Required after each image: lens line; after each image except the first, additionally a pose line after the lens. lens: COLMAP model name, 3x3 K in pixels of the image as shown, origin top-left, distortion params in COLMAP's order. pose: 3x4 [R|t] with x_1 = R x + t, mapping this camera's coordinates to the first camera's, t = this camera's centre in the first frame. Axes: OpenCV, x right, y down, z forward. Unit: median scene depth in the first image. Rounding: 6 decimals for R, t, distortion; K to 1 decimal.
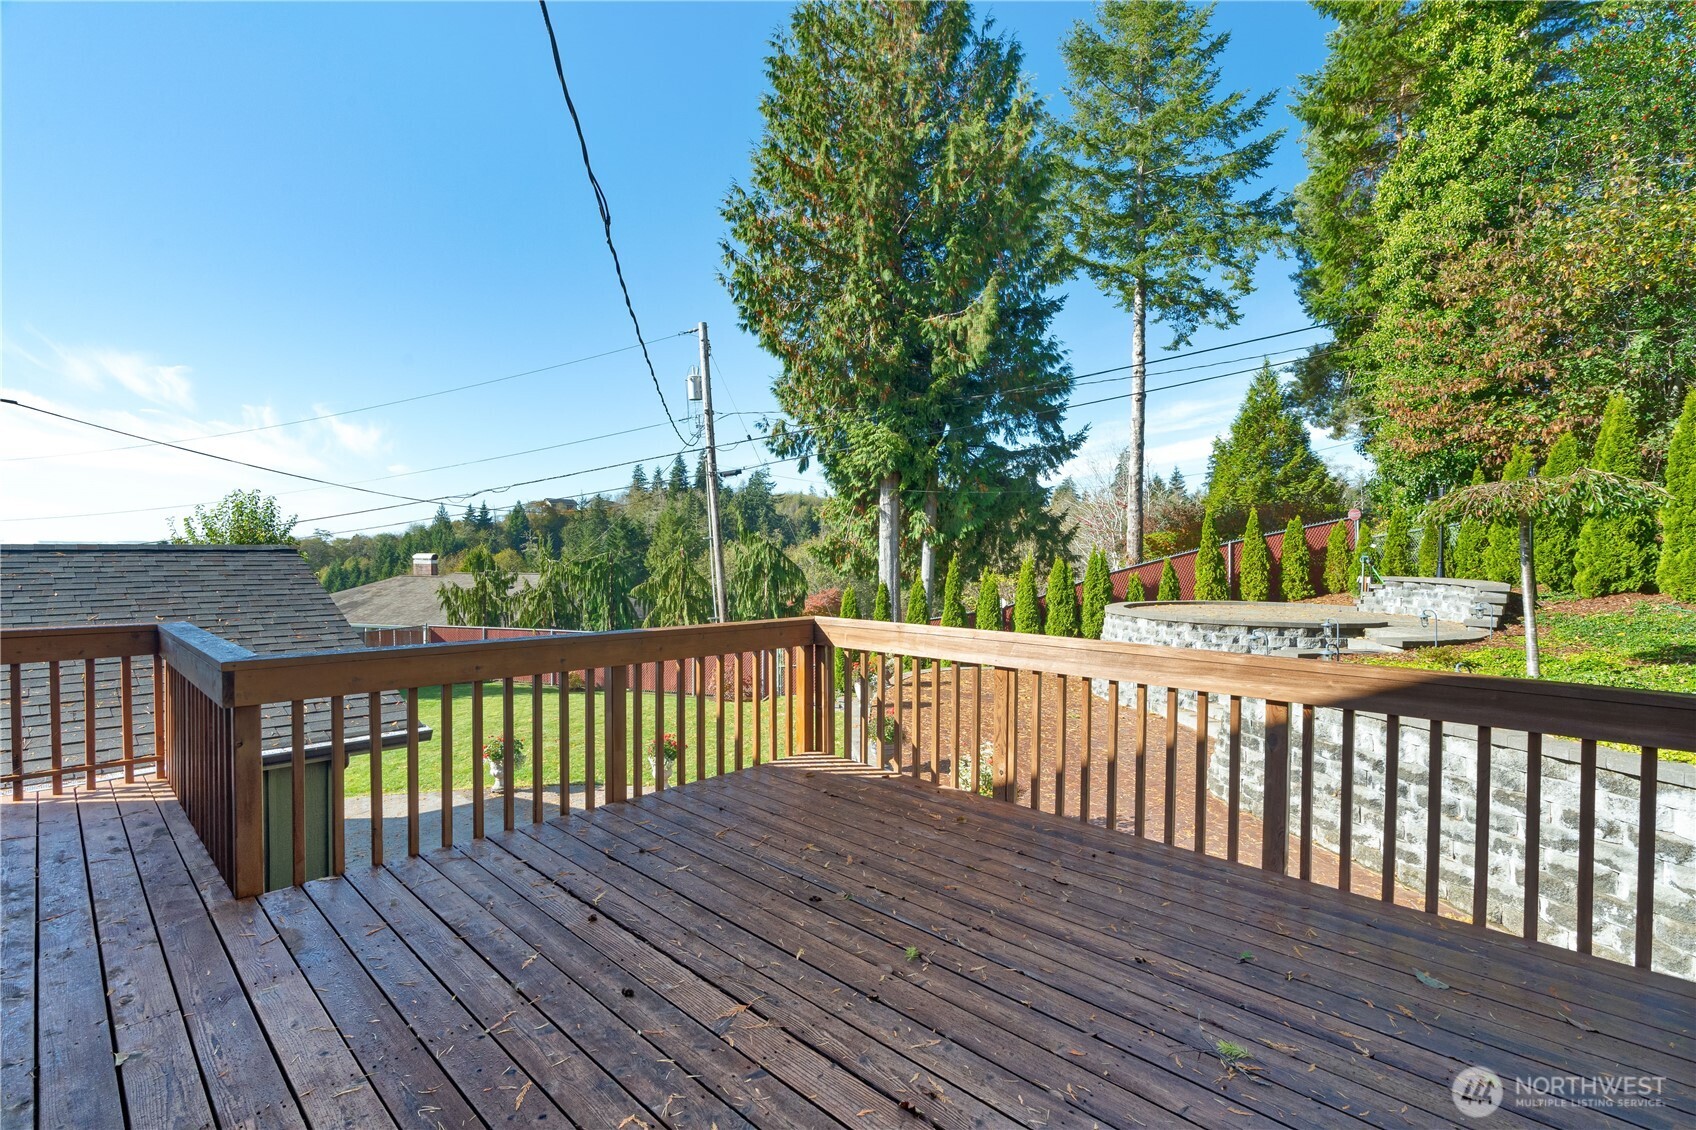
lens RADIAL K [[764.8, 0, 850.5], [0, 764.8, 561.1], [0, 0, 1]] dist [-0.003122, 0.001852]
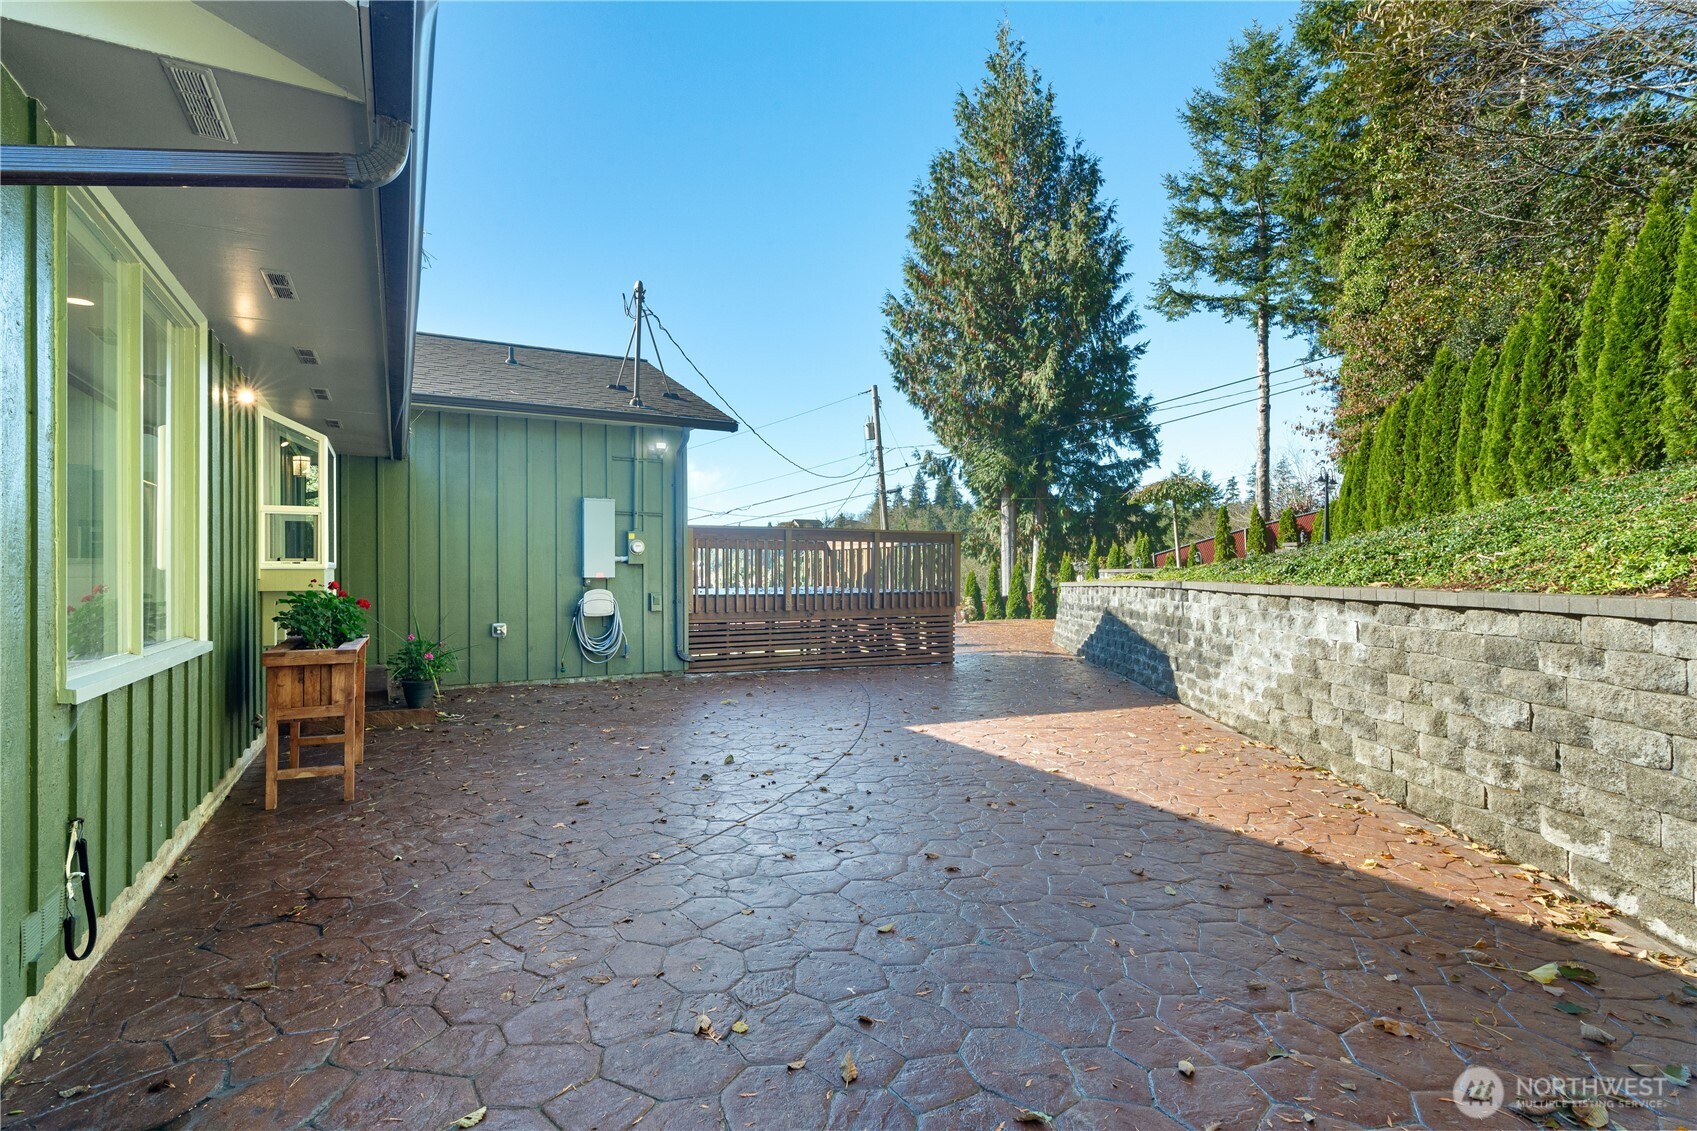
lens RADIAL K [[812.8, 0, 848.0], [0, 812.8, 564.7], [0, 0, 1]] dist [-0.012076, -0.000576]
pose [[0.949116, -0.012275, -0.314687, 0.243249], [0.005876, 0.999756, -0.021274, 0.054515], [0.314872, 0.018342, 0.948957, -0.459529]]
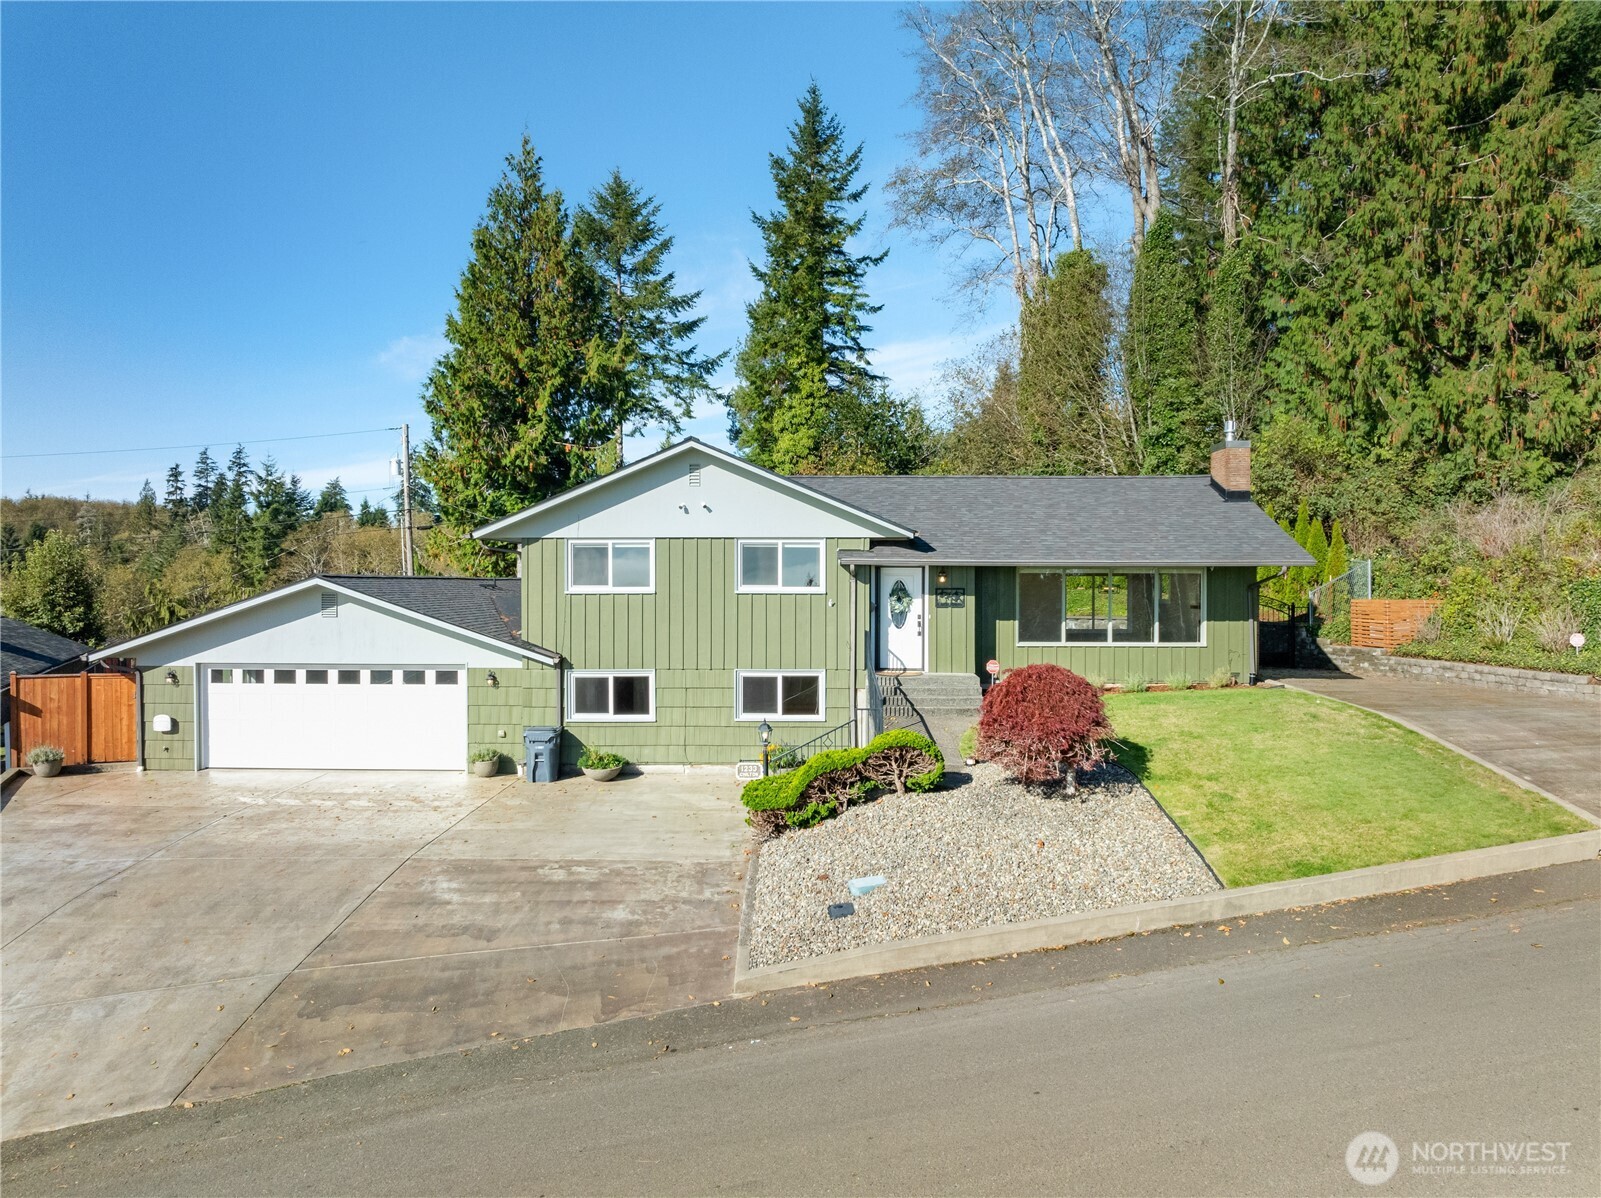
lens RADIAL K [[1133.7, 0, 807.8], [0, 1133.7, 595.4], [0, 0, 1]] dist [-0.007257, -0.000174]
pose [[0.746074, -0.013053, 0.665735, -1.114943], [0.013215, 0.999901, 0.004794, 0.012068], [-0.665732, 0.005221, 0.746173, -1.177833]]
